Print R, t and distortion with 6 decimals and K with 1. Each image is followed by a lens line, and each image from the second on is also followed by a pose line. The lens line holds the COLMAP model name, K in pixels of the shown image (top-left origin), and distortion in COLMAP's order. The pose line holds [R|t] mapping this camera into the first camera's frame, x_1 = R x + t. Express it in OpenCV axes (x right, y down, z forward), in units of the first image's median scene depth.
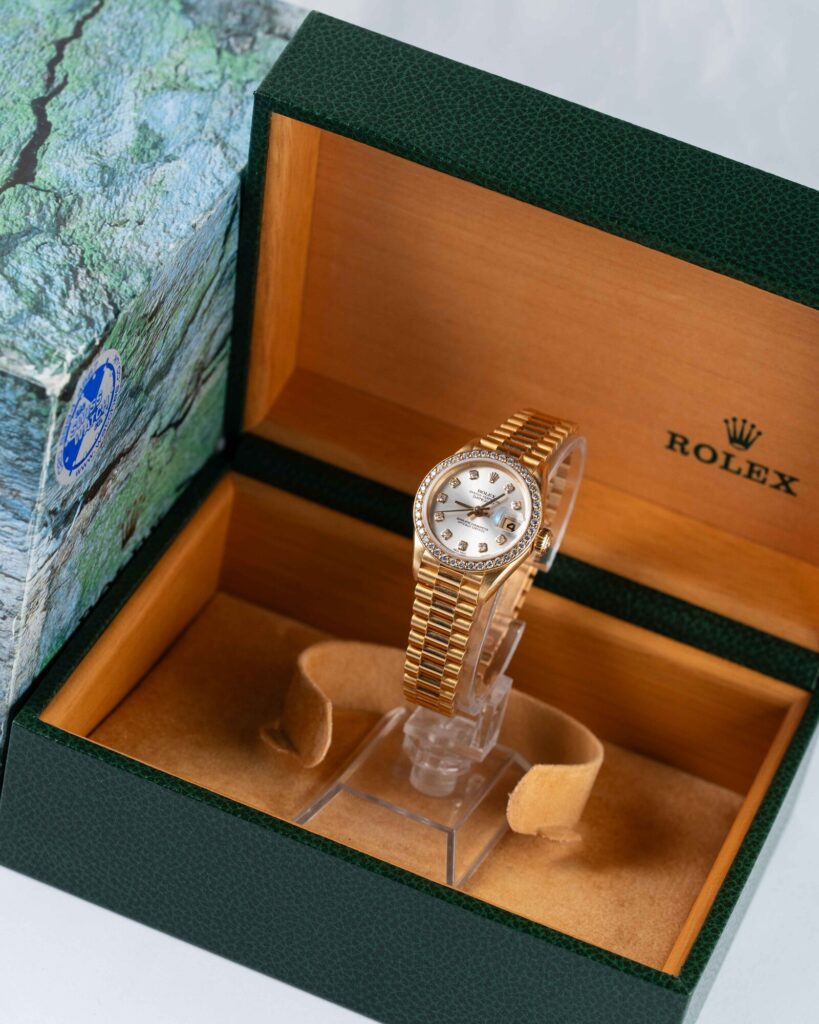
lens RADIAL K [[4697.8, 0, 408.2], [0, 4697.8, 514.7], [0, 0, 1]] dist [-0.001760, 0.000000]
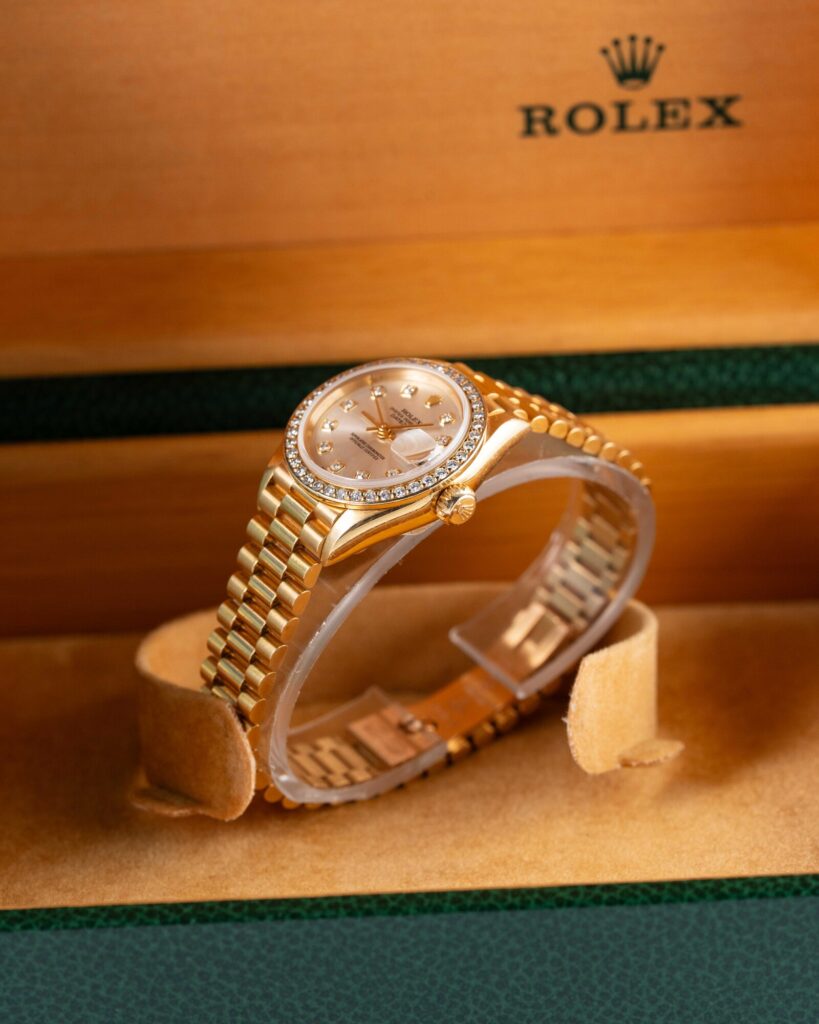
lens RADIAL K [[4697.8, 0, 409.8], [0, 4697.8, 507.8], [0, 0, 1]] dist [-0.001760, 0.000000]
pose [[0.901455, -0.390090, 0.187641, -0.099201], [0.397376, 0.917655, -0.001324, 0.027110], [-0.171673, 0.075758, 0.982237, 0.398406]]
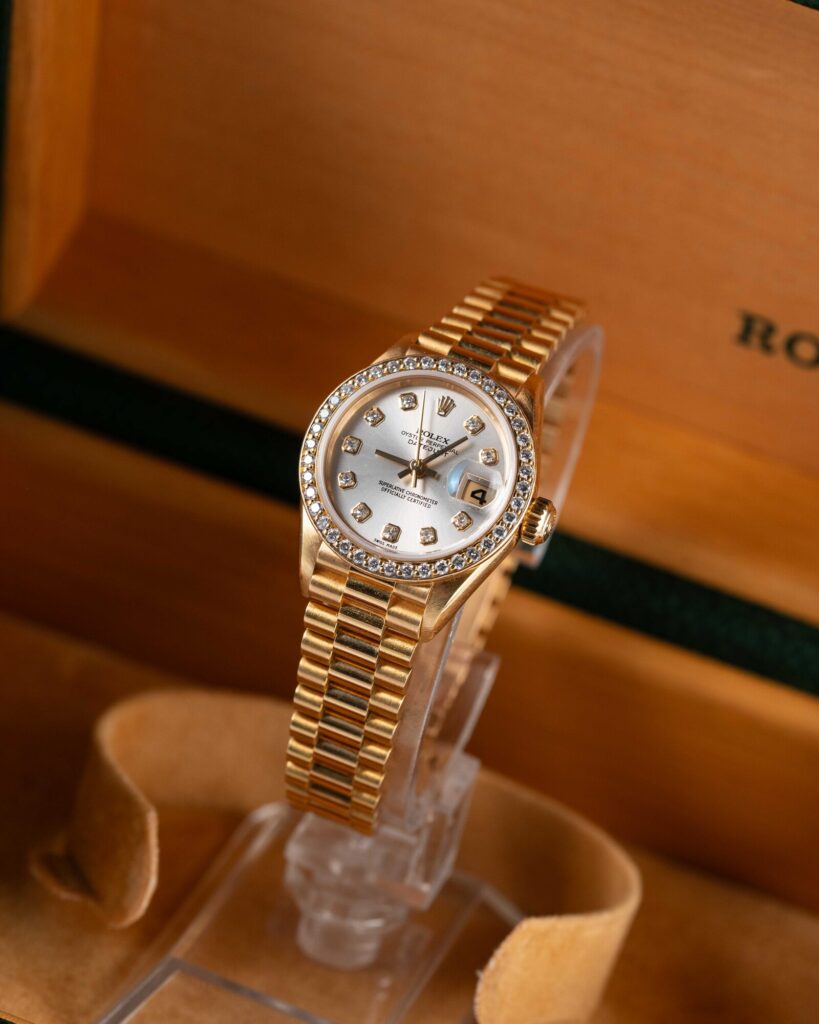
lens RADIAL K [[4697.8, 0, 396.3], [0, 4697.8, 446.6], [0, 0, 1]] dist [-0.001760, 0.000000]
pose [[0.999363, -0.017135, 0.031295, -0.004522], [0.016563, 0.999692, 0.018455, -0.013005], [-0.031601, -0.017925, 0.999340, 0.442699]]
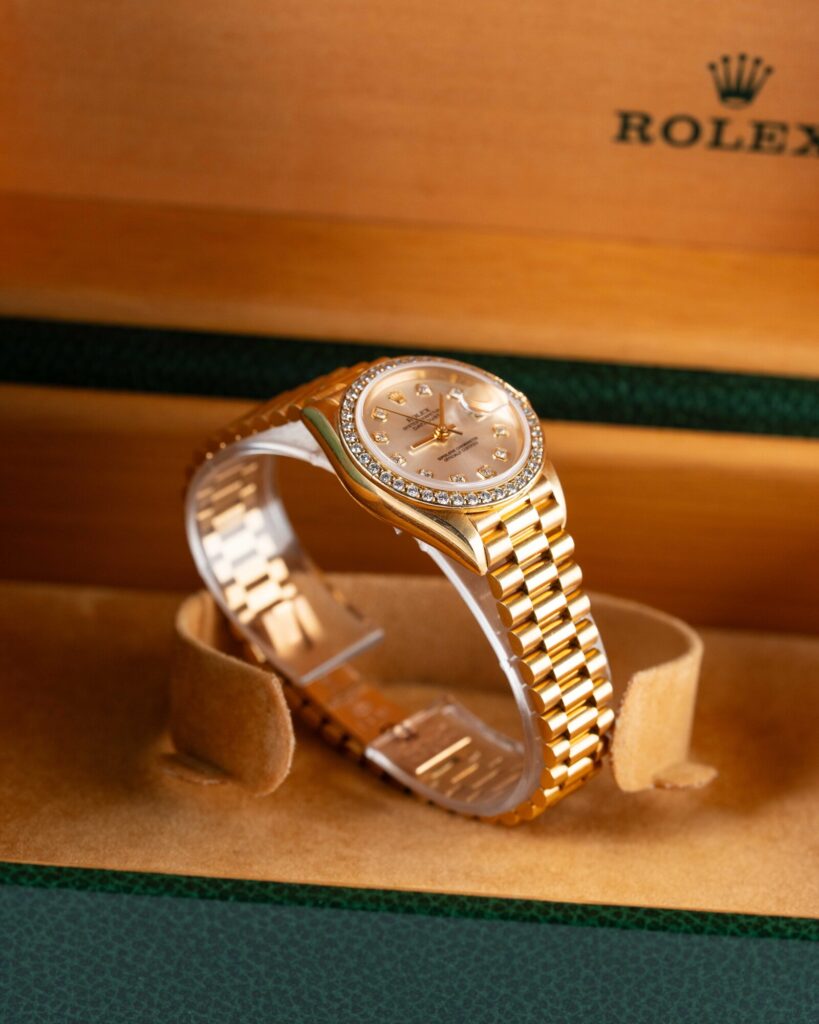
lens RADIAL K [[4697.8, 0, 410.9], [0, 4697.8, 514.2], [0, 0, 1]] dist [-0.001760, 0.000000]
pose [[0.929218, -0.284352, 0.236003, -0.135517], [0.285415, 0.957922, 0.030402, 0.006739], [-0.234717, 0.039109, 0.971277, 0.413805]]
